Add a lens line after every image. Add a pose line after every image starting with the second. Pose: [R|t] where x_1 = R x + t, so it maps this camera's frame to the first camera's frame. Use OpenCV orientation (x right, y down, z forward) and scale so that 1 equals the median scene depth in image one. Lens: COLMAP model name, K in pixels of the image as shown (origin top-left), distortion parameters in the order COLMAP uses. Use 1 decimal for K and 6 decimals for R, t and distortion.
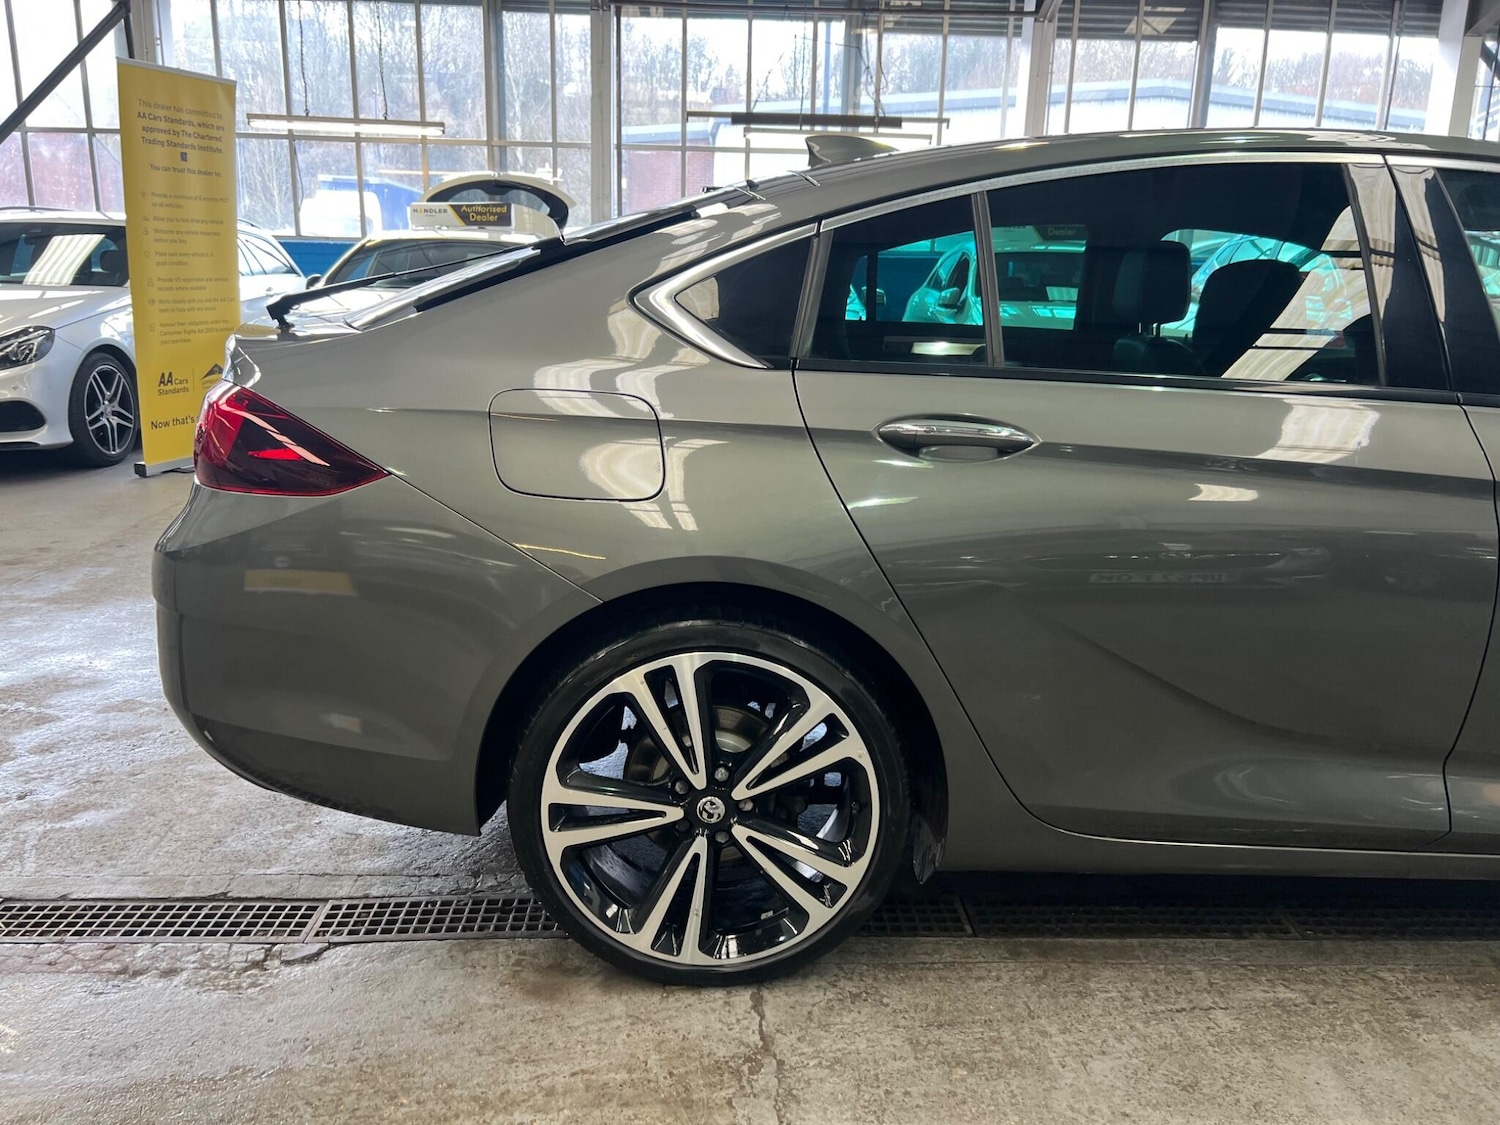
lens RADIAL K [[1142.8, 0, 739.9], [0, 1142.8, 560.2], [0, 0, 1]] dist [0.044040, -0.045529]
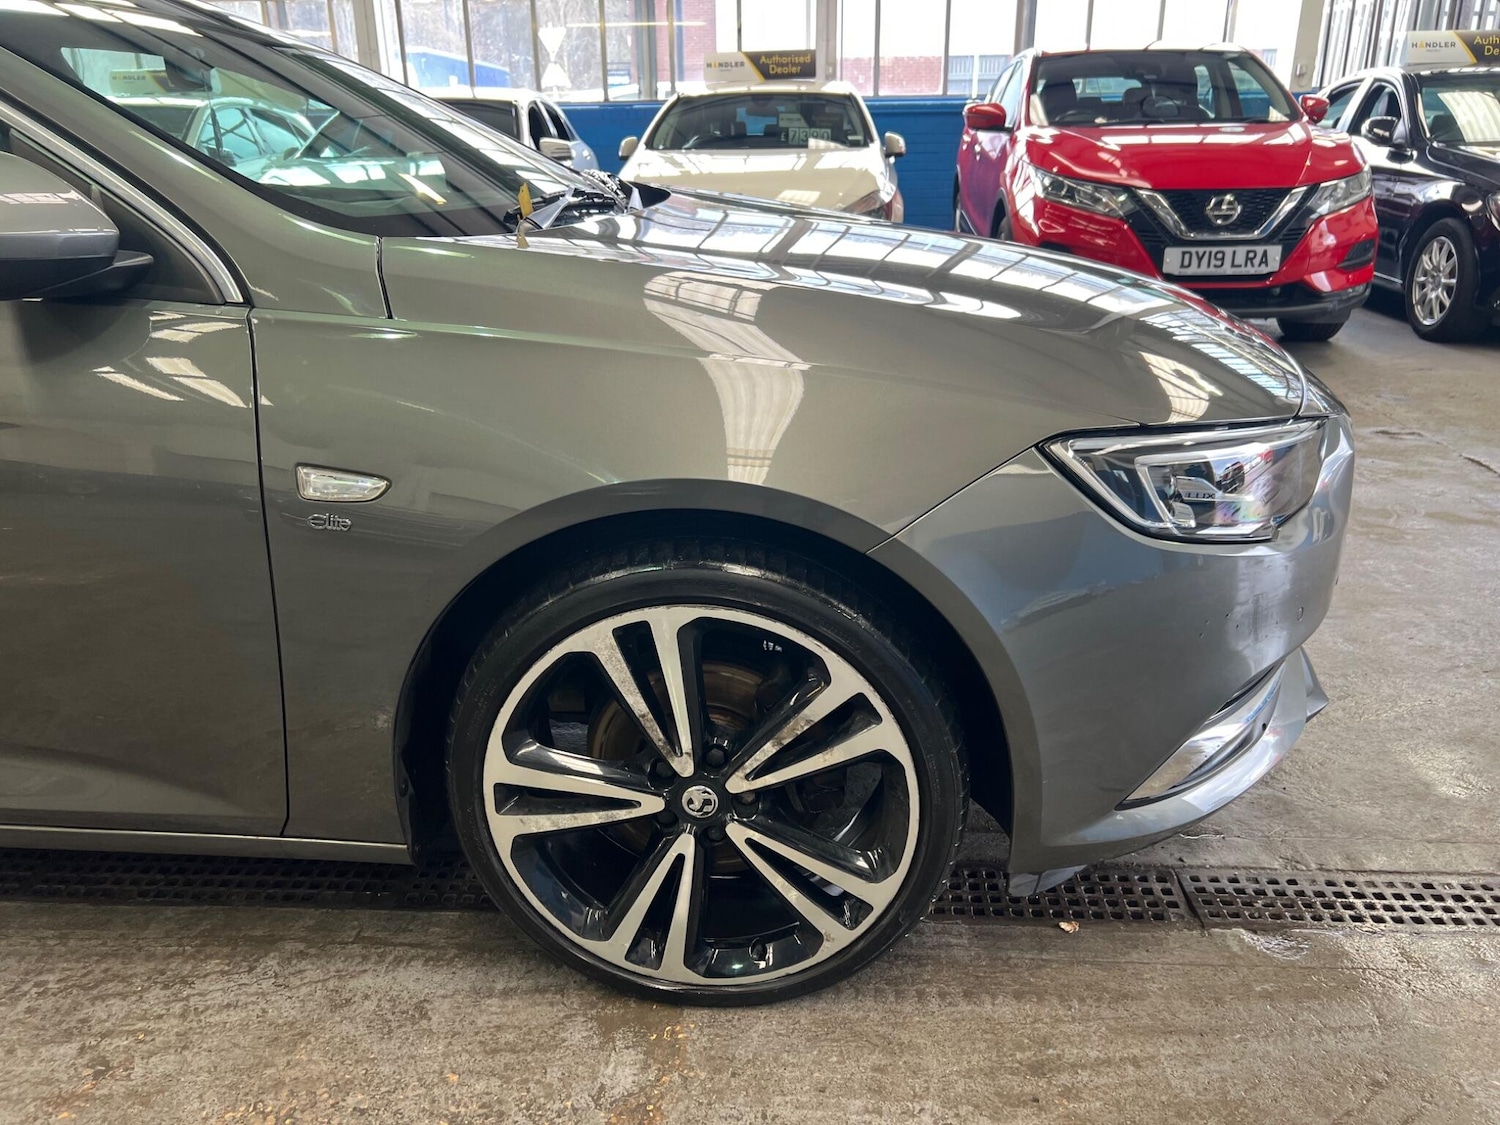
lens RADIAL K [[1142.8, 0, 751.1], [0, 1142.8, 559.4], [0, 0, 1]] dist [0.044040, -0.045529]
pose [[0.995035, 0.000822, -0.099525, 1.397977], [0.009842, 0.994252, 0.106613, 0.000696], [0.099041, -0.107064, 0.989307, 0.255359]]
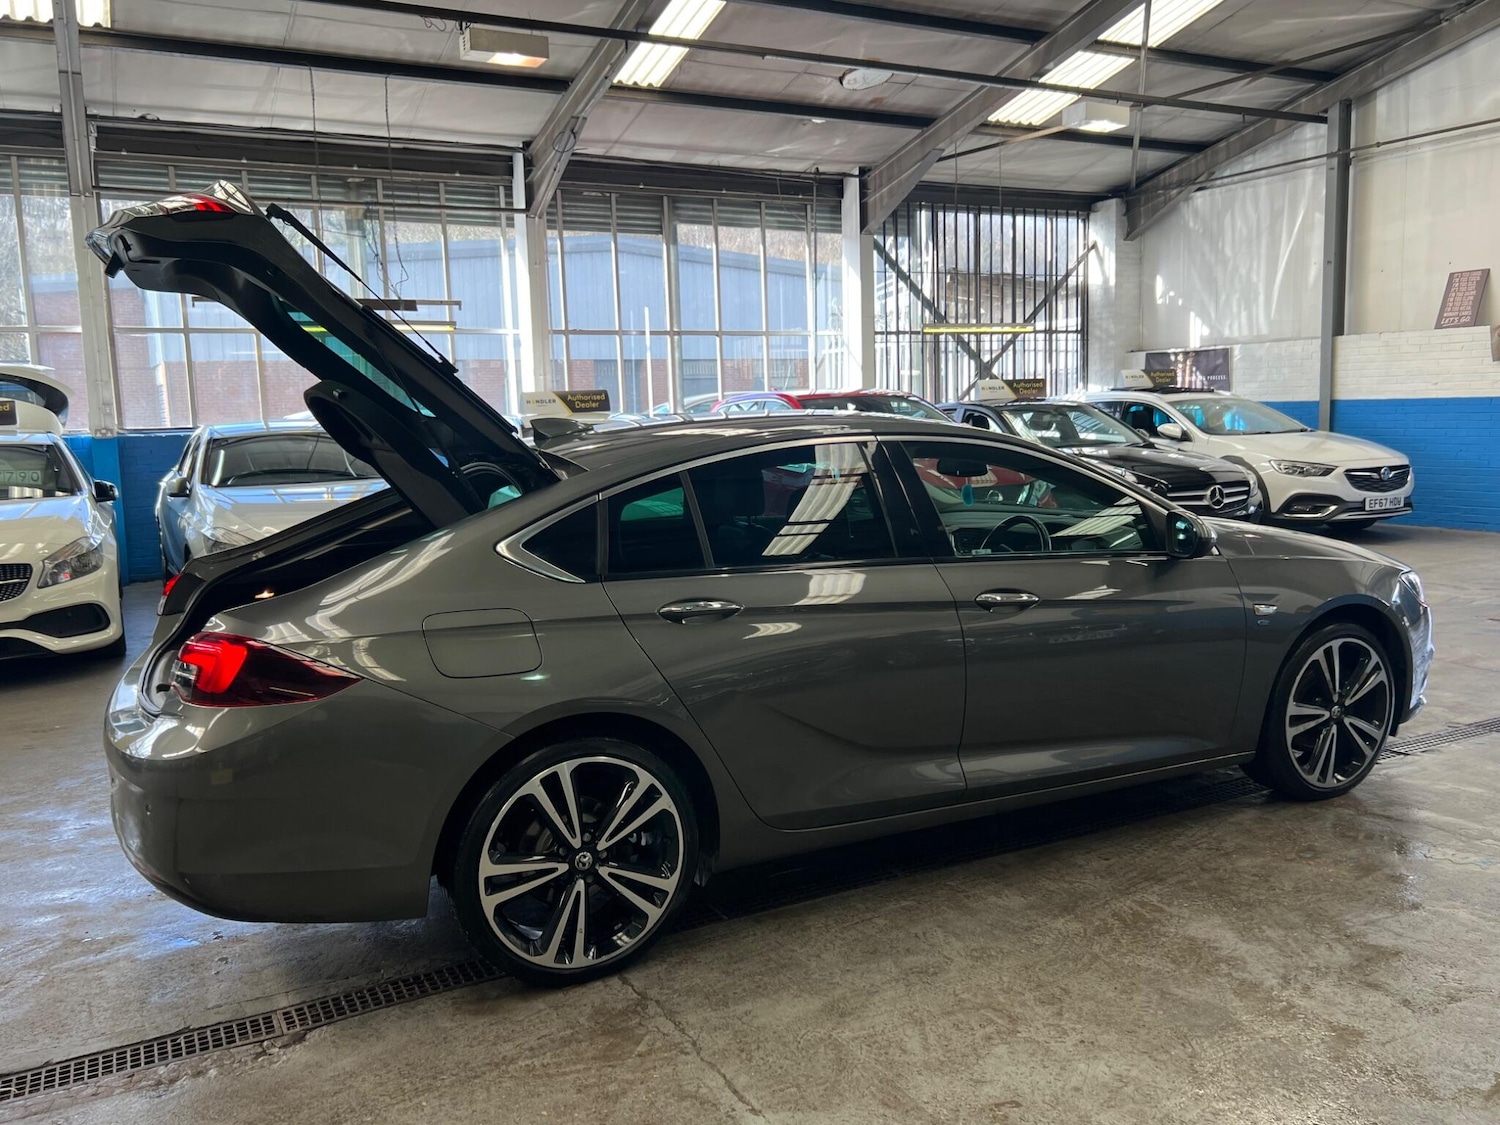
lens RADIAL K [[1242.8, 0, 766.8], [0, 1242.8, 554.3], [0, 0, 1]] dist [0.040362, -0.038842]
pose [[0.895501, -0.099519, 0.433791, -0.439757], [0.153834, 0.983817, -0.091866, -0.001554], [-0.417628, 0.148998, 0.896318, -0.622824]]
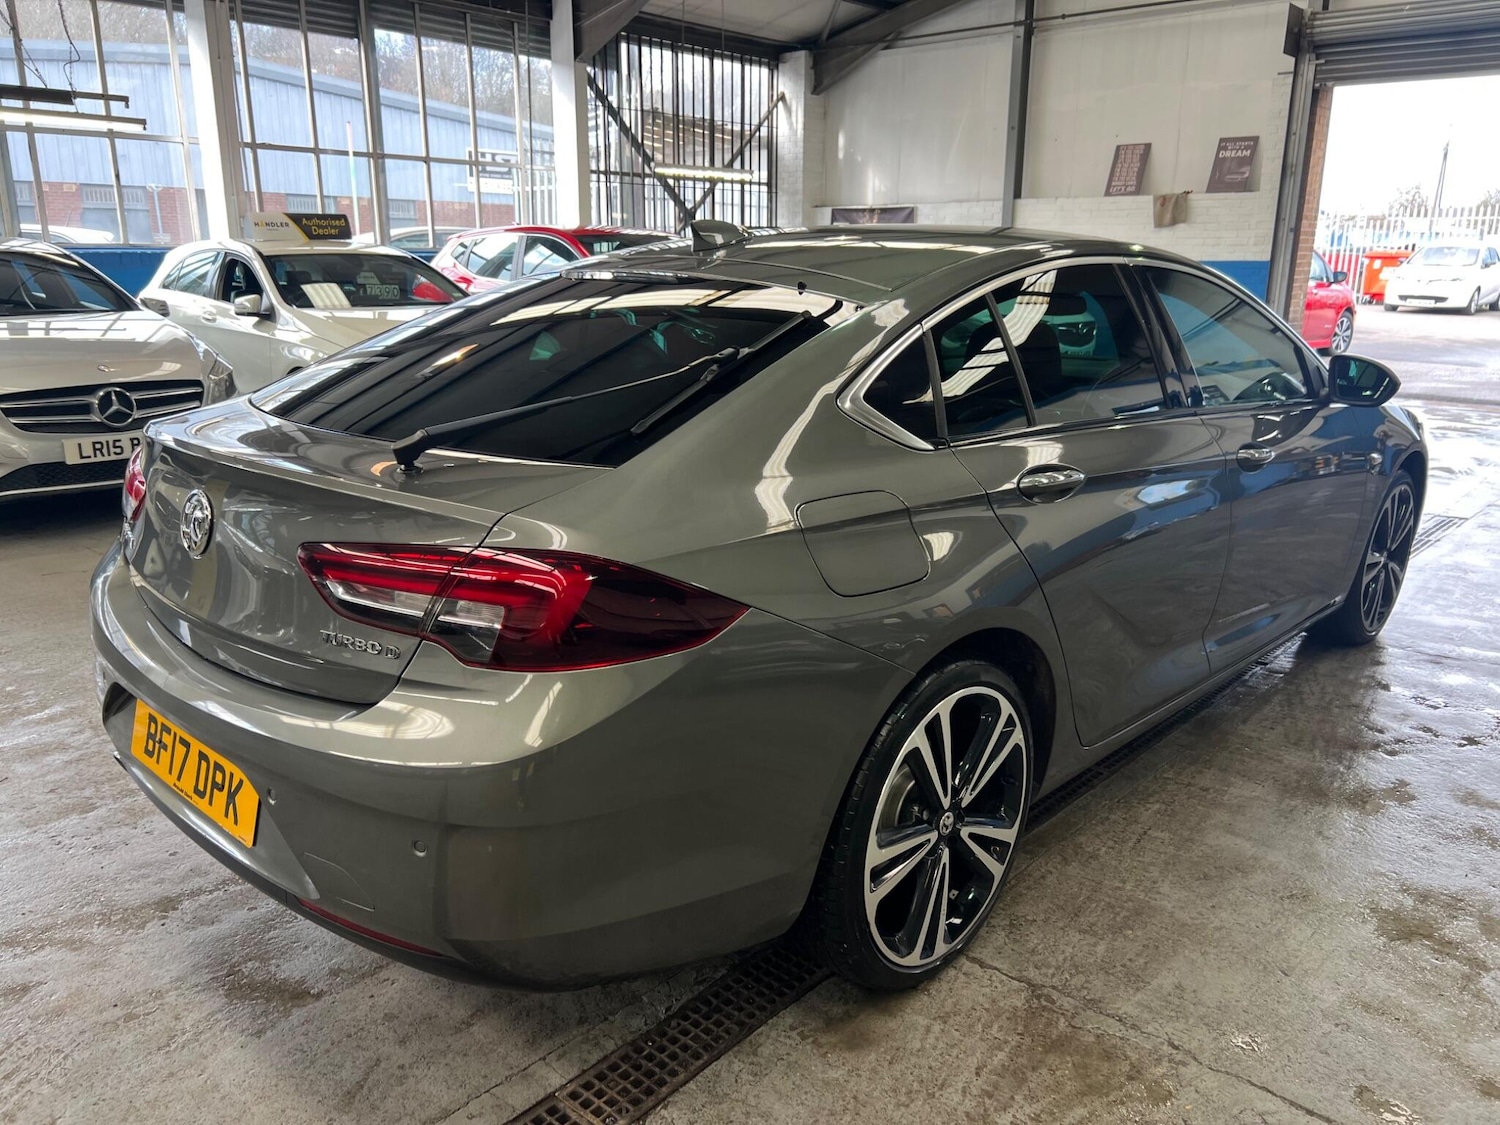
lens RADIAL K [[1142.8, 0, 747.0], [0, 1142.8, 555.5], [0, 0, 1]] dist [0.044040, -0.045529]
pose [[0.698135, -0.198060, 0.688026, -0.813347], [0.182159, 0.978489, 0.096838, -0.179746], [-0.692405, 0.057724, 0.719196, 0.238662]]
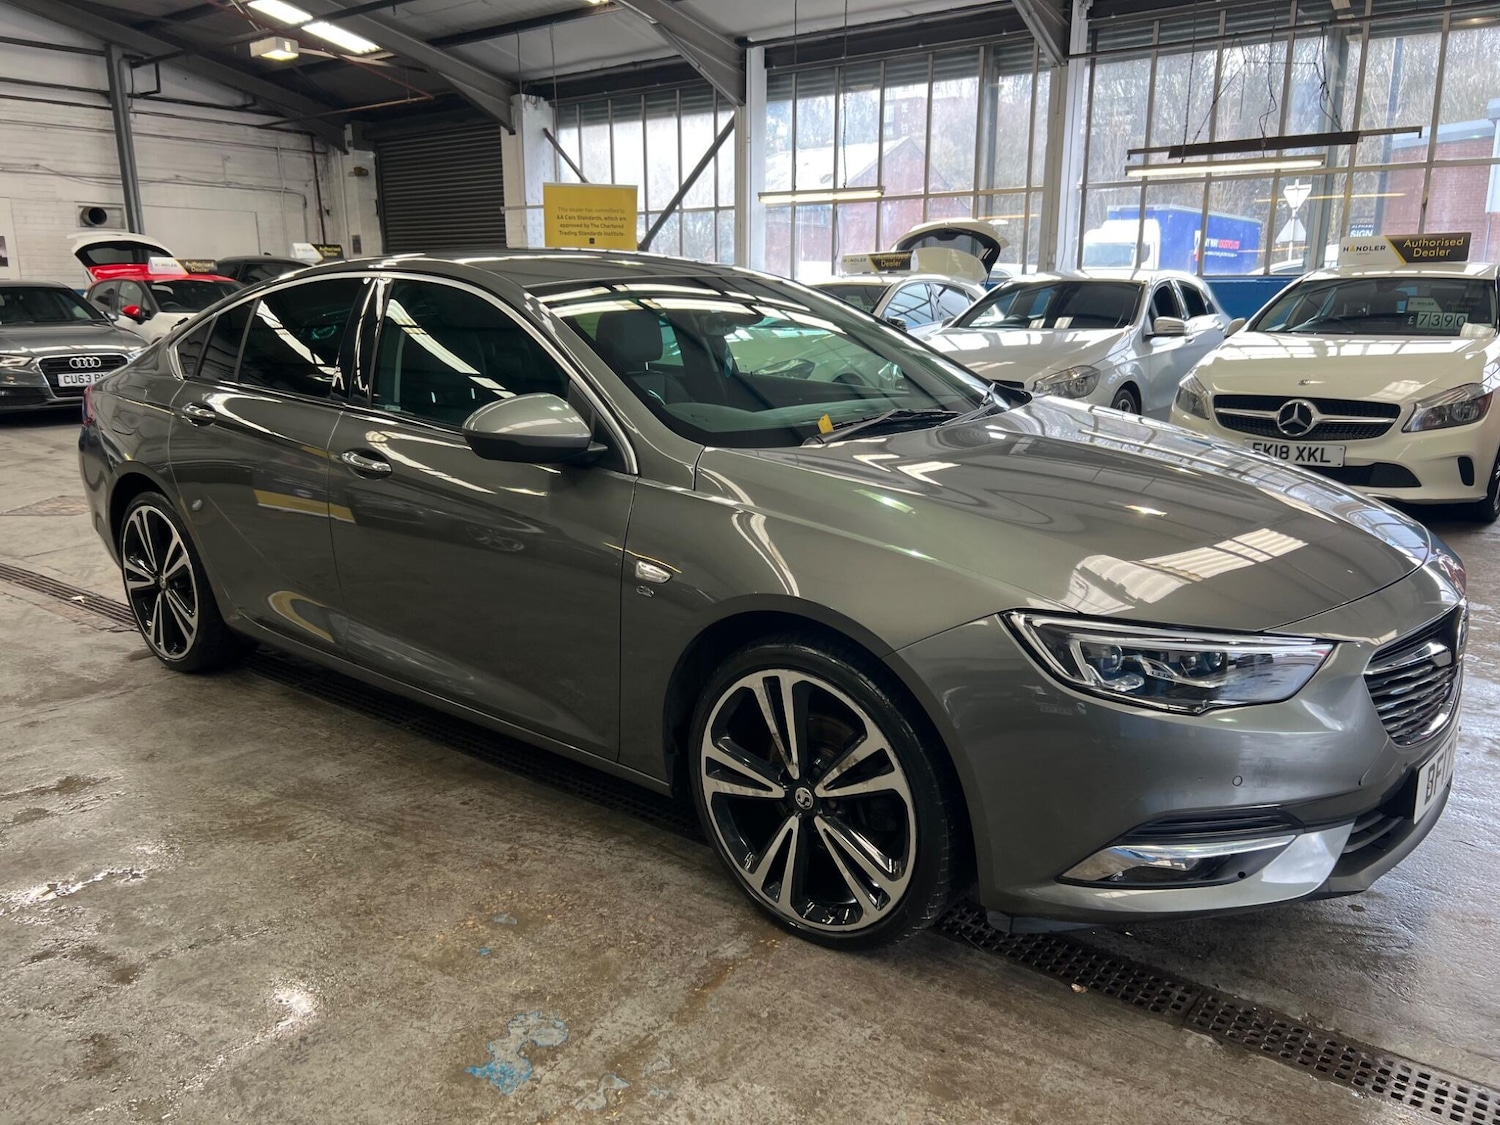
lens RADIAL K [[1142.8, 0, 757.6], [0, 1142.8, 552.6], [0, 0, 1]] dist [0.044040, -0.045529]
pose [[0.764192, 0.121177, -0.633503, 1.928012], [-0.136289, 0.990353, 0.025031, -0.038866], [0.630425, 0.067211, 0.773335, 0.017614]]
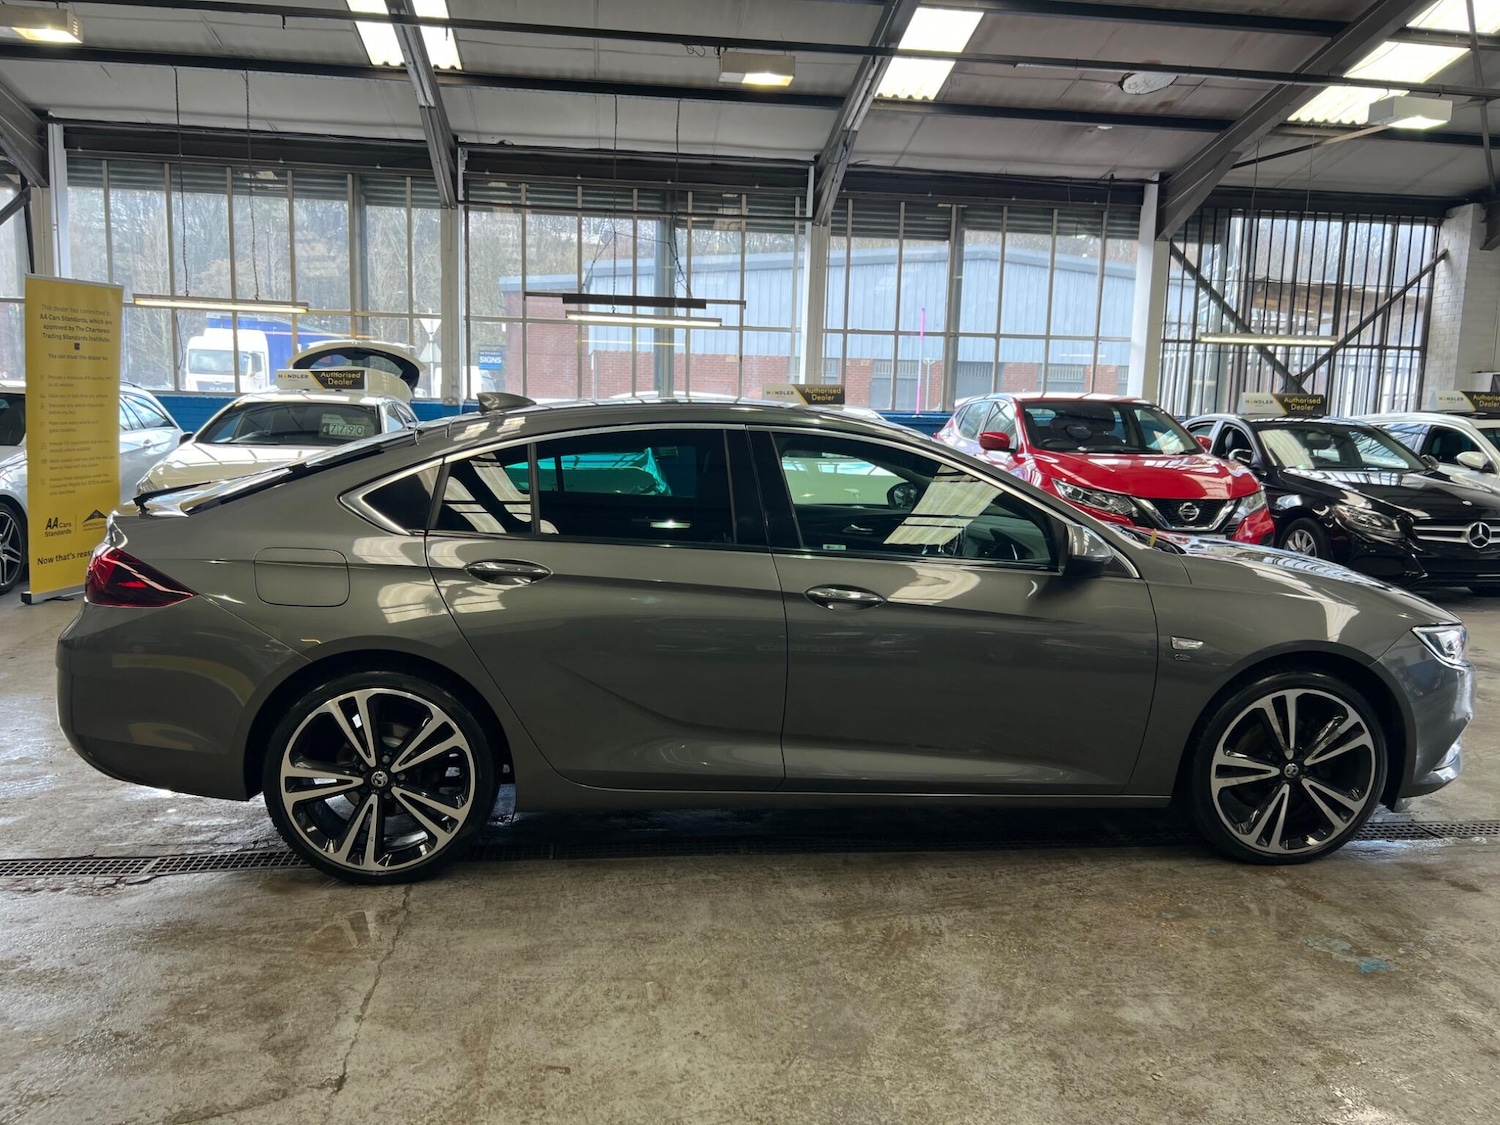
lens RADIAL K [[1142.8, 0, 745.2], [0, 1142.8, 558.9], [0, 0, 1]] dist [0.044040, -0.045529]
pose [[0.995740, -0.008219, 0.091836, 0.334126], [0.018161, 0.993991, -0.107949, 0.070021], [-0.090397, 0.109157, 0.989906, -0.762434]]
